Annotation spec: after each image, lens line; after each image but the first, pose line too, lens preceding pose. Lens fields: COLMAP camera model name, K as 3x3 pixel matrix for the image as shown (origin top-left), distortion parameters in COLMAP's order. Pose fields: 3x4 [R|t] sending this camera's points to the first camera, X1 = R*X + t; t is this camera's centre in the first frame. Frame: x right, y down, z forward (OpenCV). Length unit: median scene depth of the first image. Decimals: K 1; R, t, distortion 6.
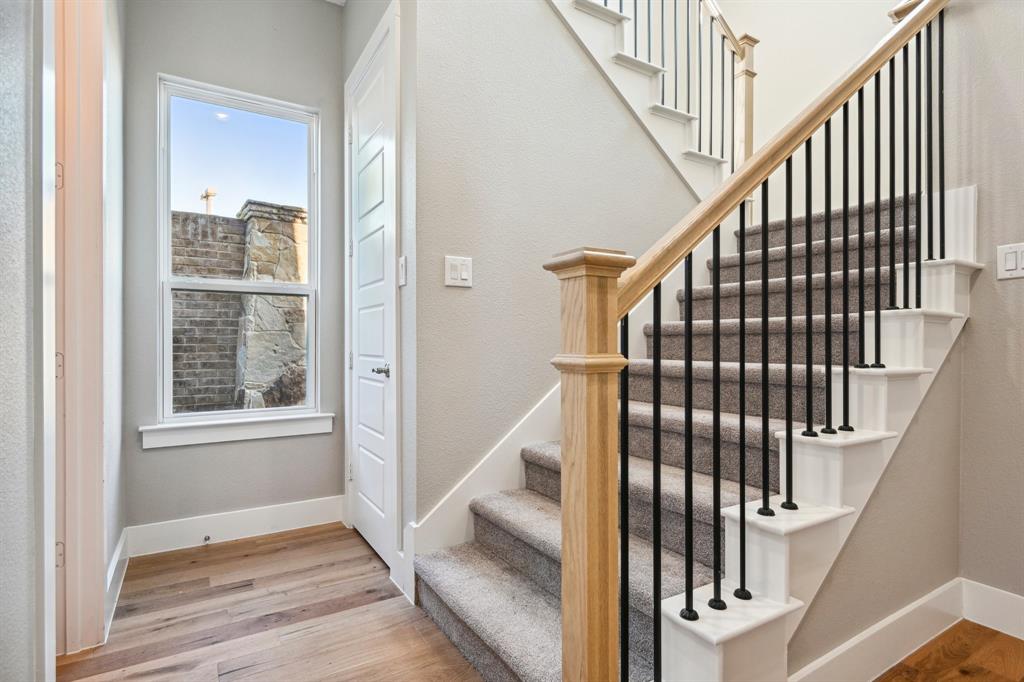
lens RADIAL K [[521.4, 0, 527.6], [0, 521.4, 342.7], [0, 0, 1]] dist [0.006217, -0.004198]
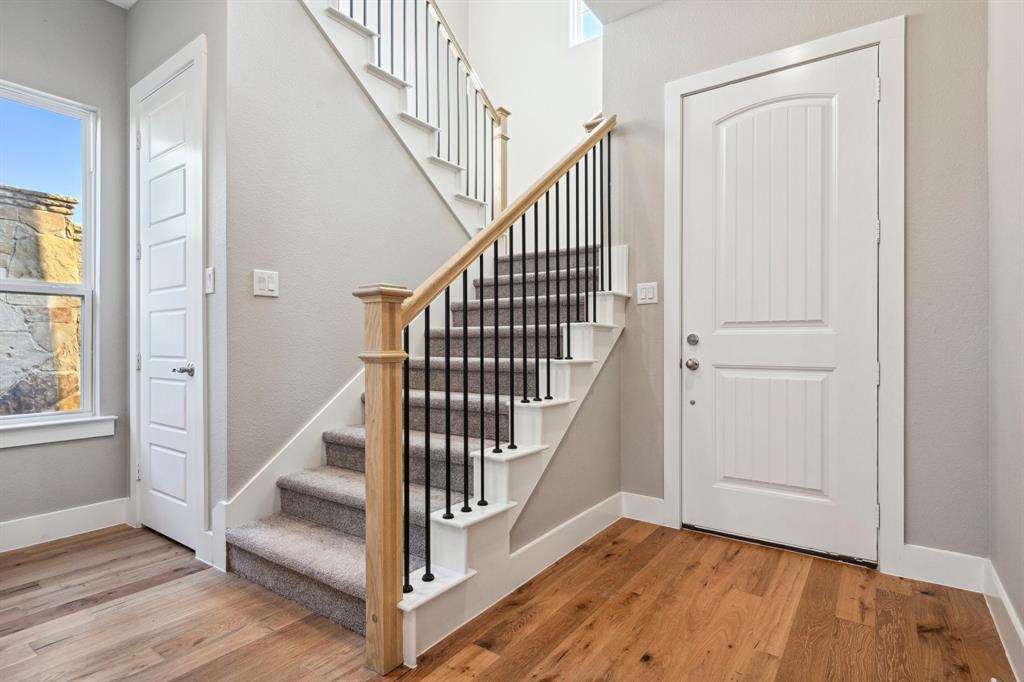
lens RADIAL K [[521.4, 0, 507.8], [0, 521.4, 344.2], [0, 0, 1]] dist [0.006217, -0.004198]
pose [[0.933783, -0.002462, 0.357832, -0.045401], [0.002569, 0.999997, 0.000176, 0.001209], [-0.357831, 0.000755, 0.933786, -0.290157]]
